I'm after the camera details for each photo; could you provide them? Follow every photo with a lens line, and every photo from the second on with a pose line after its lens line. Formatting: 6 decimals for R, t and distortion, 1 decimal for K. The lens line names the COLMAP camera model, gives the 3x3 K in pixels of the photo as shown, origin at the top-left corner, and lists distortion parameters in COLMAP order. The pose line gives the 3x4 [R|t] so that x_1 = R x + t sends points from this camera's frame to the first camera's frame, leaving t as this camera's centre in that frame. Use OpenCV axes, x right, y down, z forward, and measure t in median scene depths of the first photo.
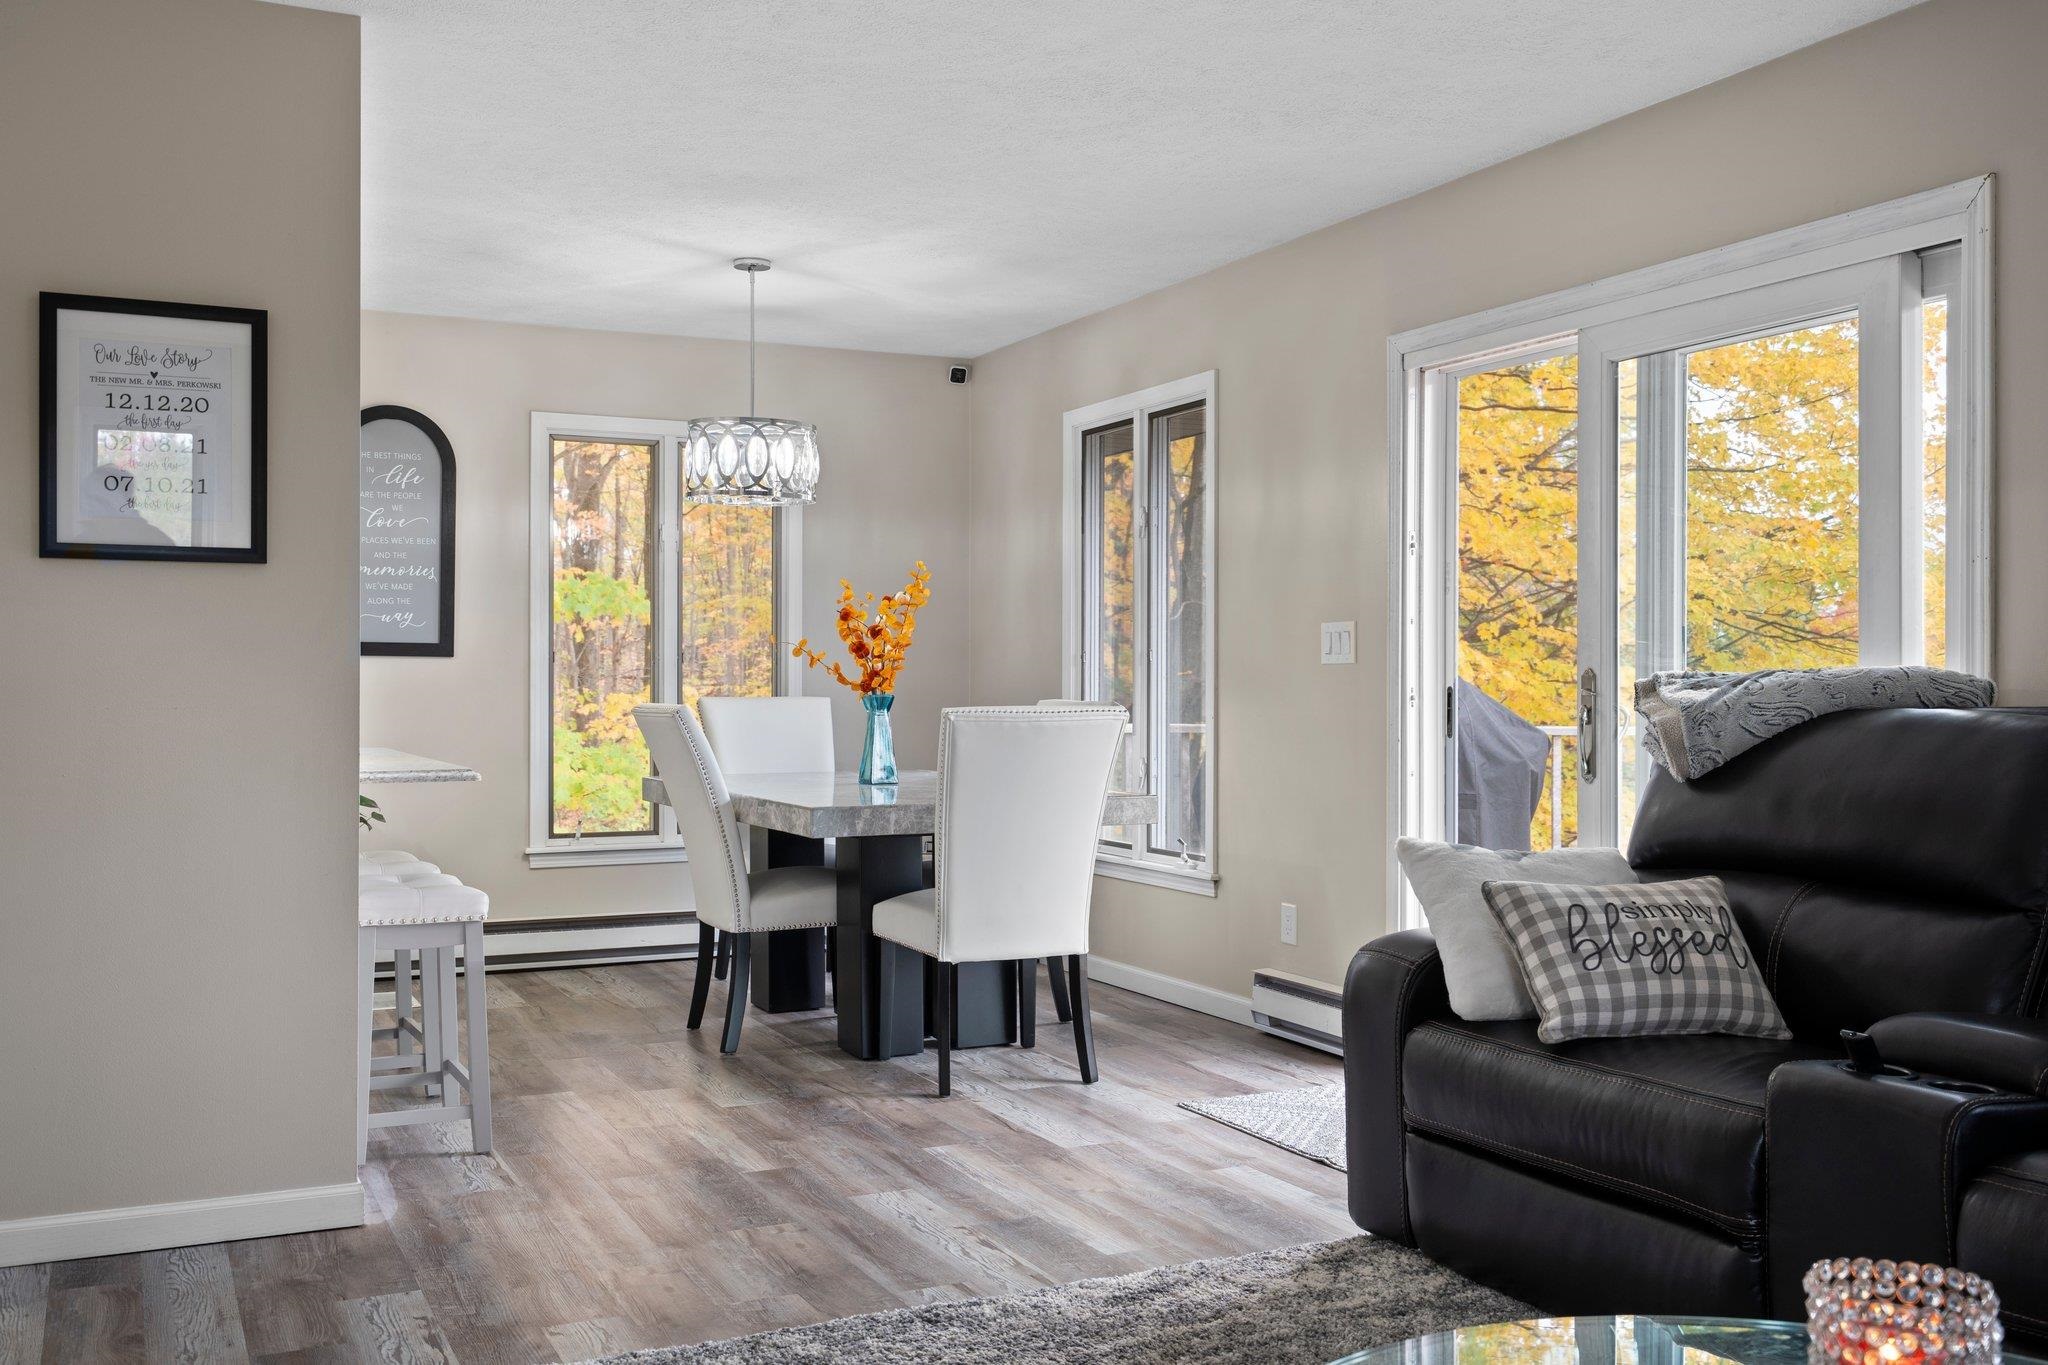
lens RADIAL K [[1899.8, 0, 1022.7], [0, 1899.8, 668.5], [0, 0, 1]] dist [0.005243, 0.000000]
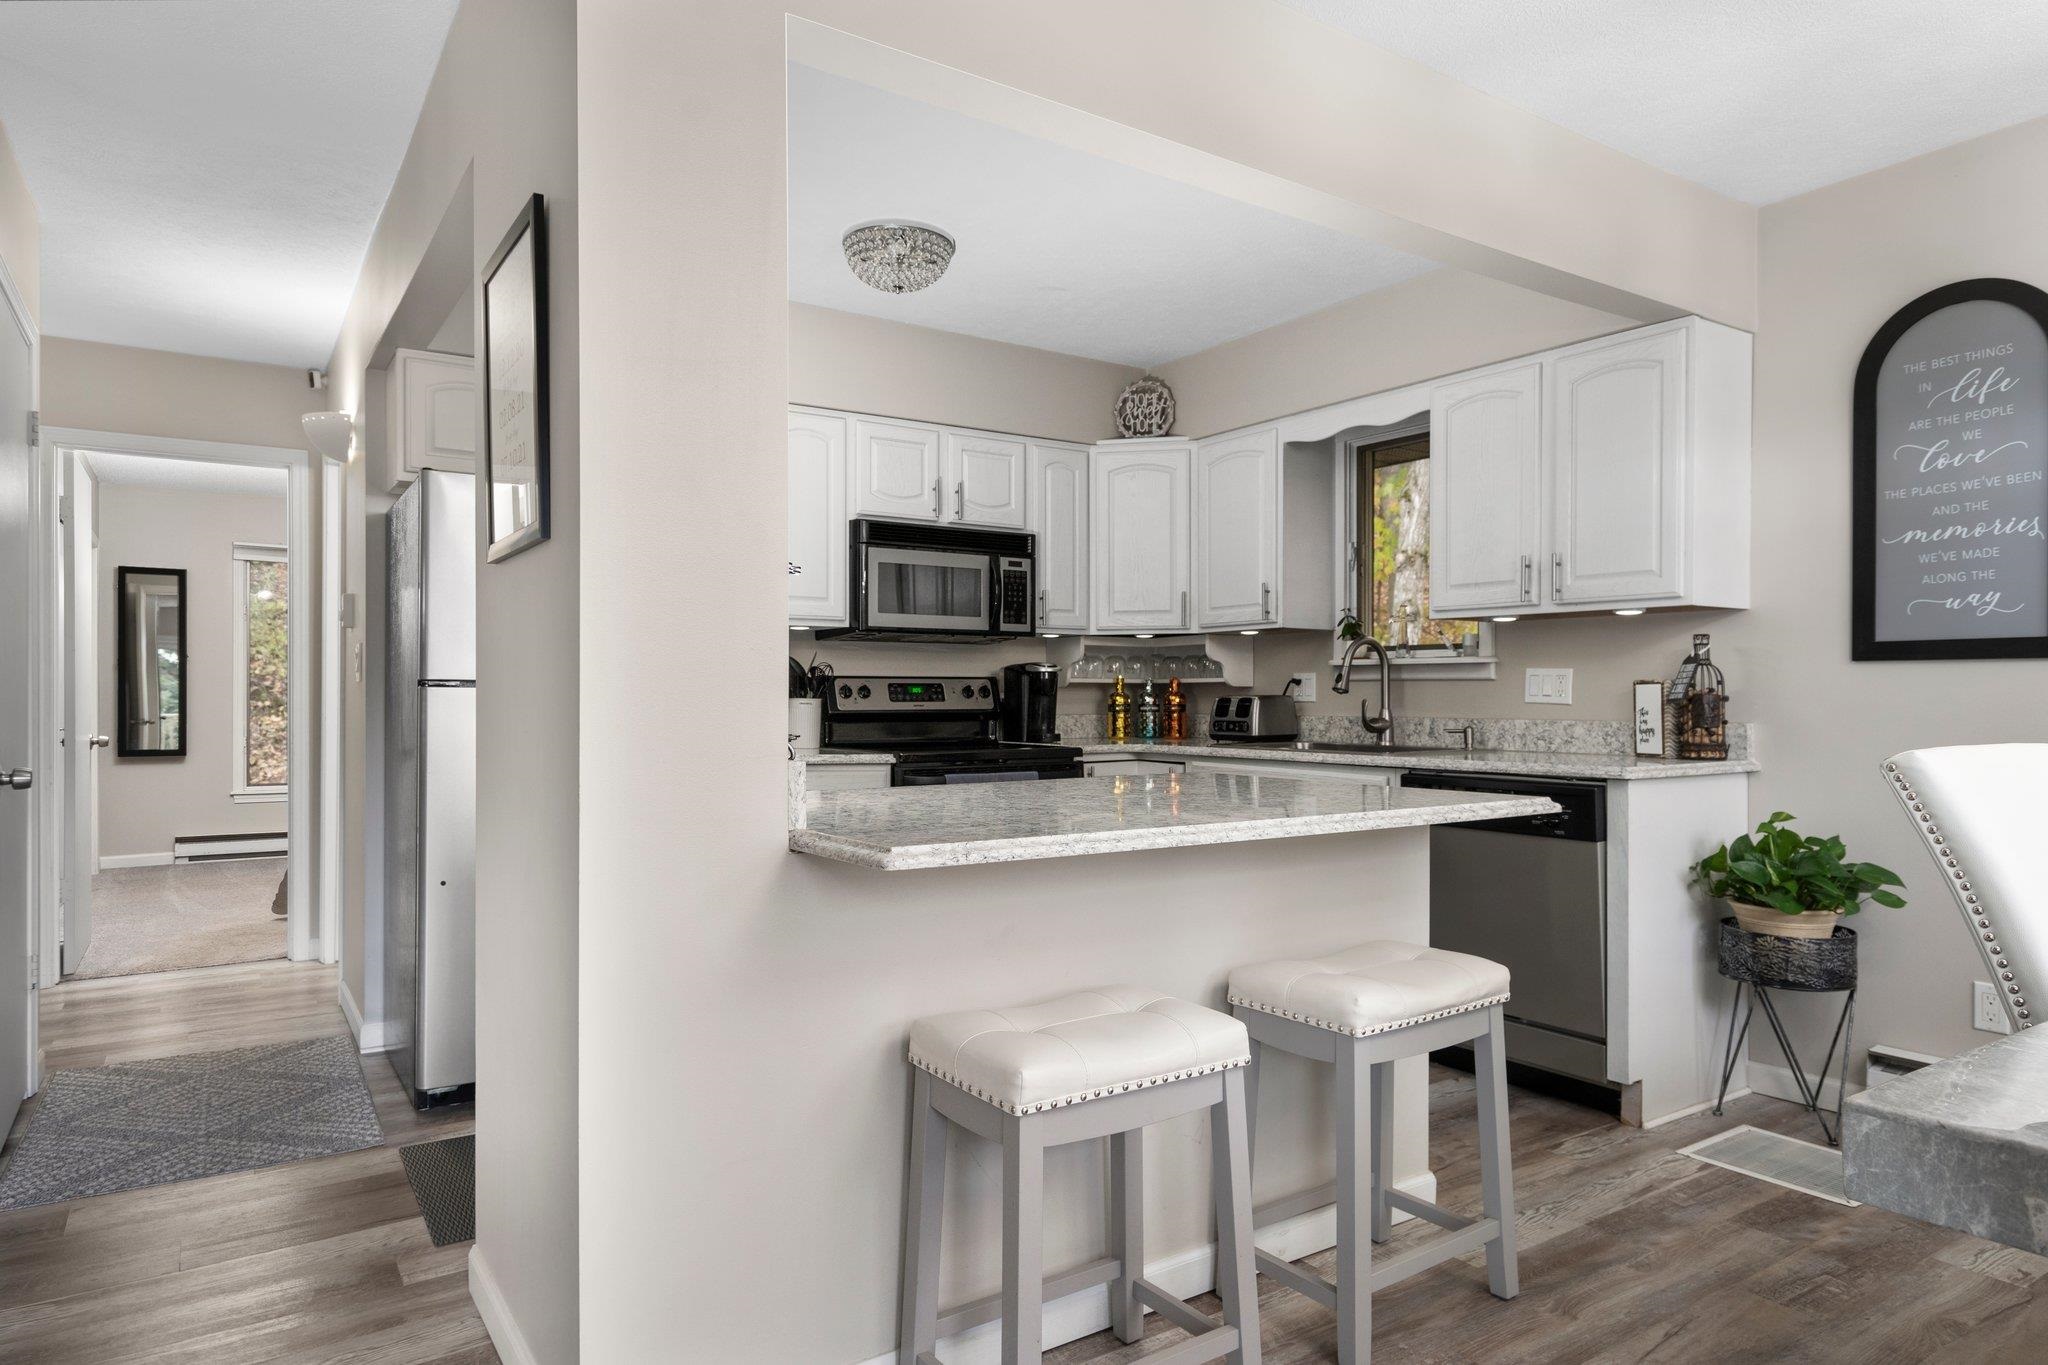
lens RADIAL K [[1209.4, 0, 1043.1], [0, 1209.4, 693.2], [0, 0, 1]] dist [0.004280, 0.003862]
pose [[0.139513, -0.004341, -0.990211, 0.043564], [0.003718, 0.999986, -0.003860, 0.005685], [0.990213, -0.003143, 0.139528, 0.623138]]
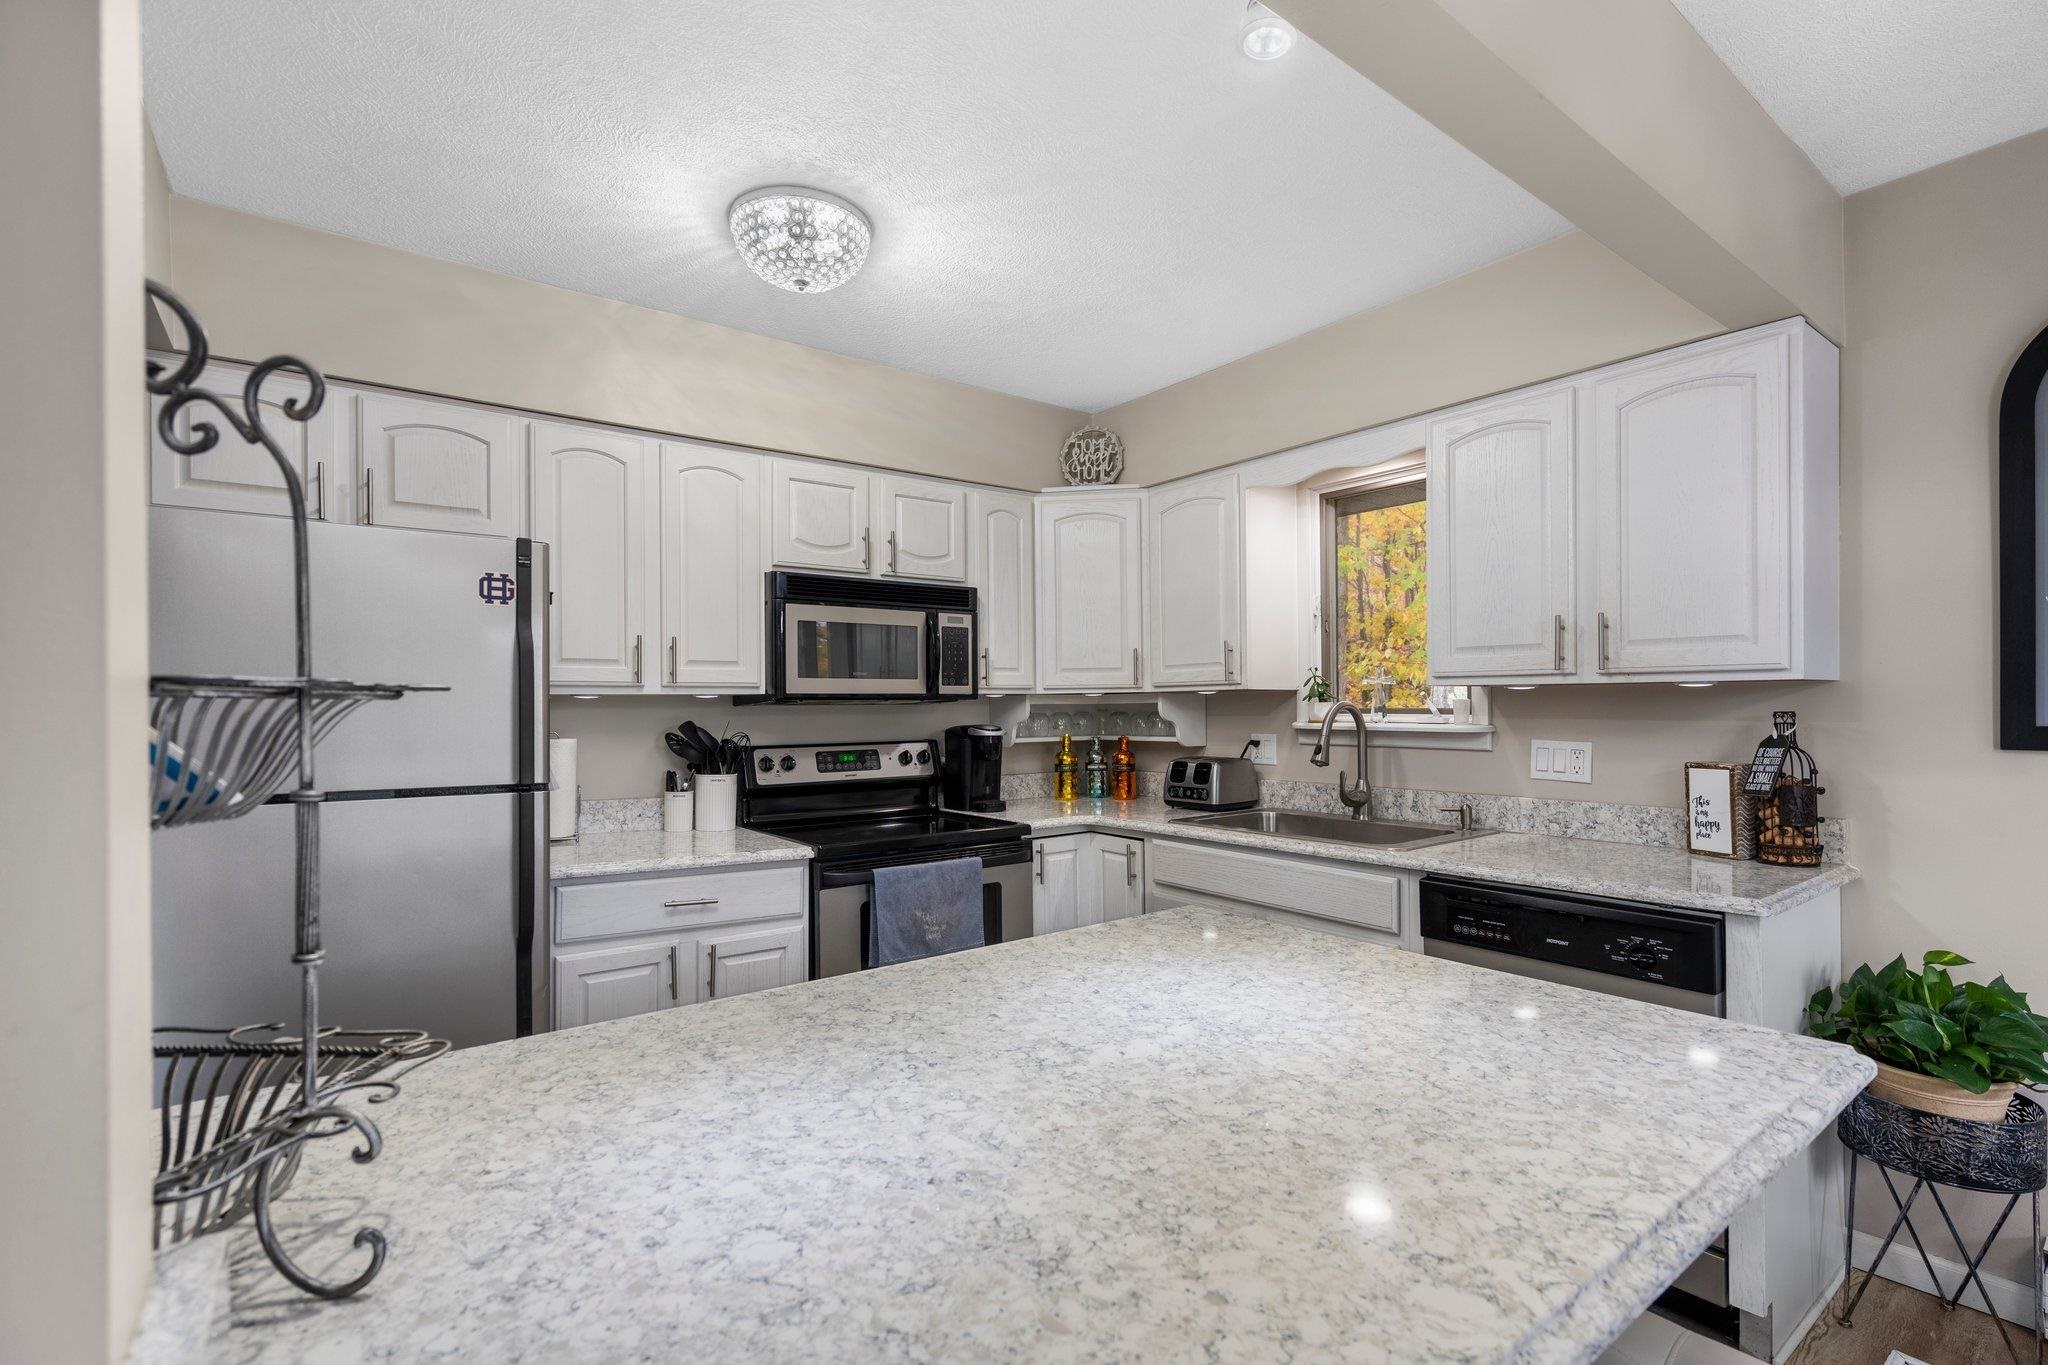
lens RADIAL K [[923.1, 0, 1042.2], [0, 923.1, 704.1], [0, 0, 1]] dist [-0.005758, 0.002215]
pose [[0.198149, -0.005913, -0.980154, -0.149800], [0.012271, 0.999918, -0.003552, -0.023164], [0.980095, -0.011323, 0.198205, 0.650901]]
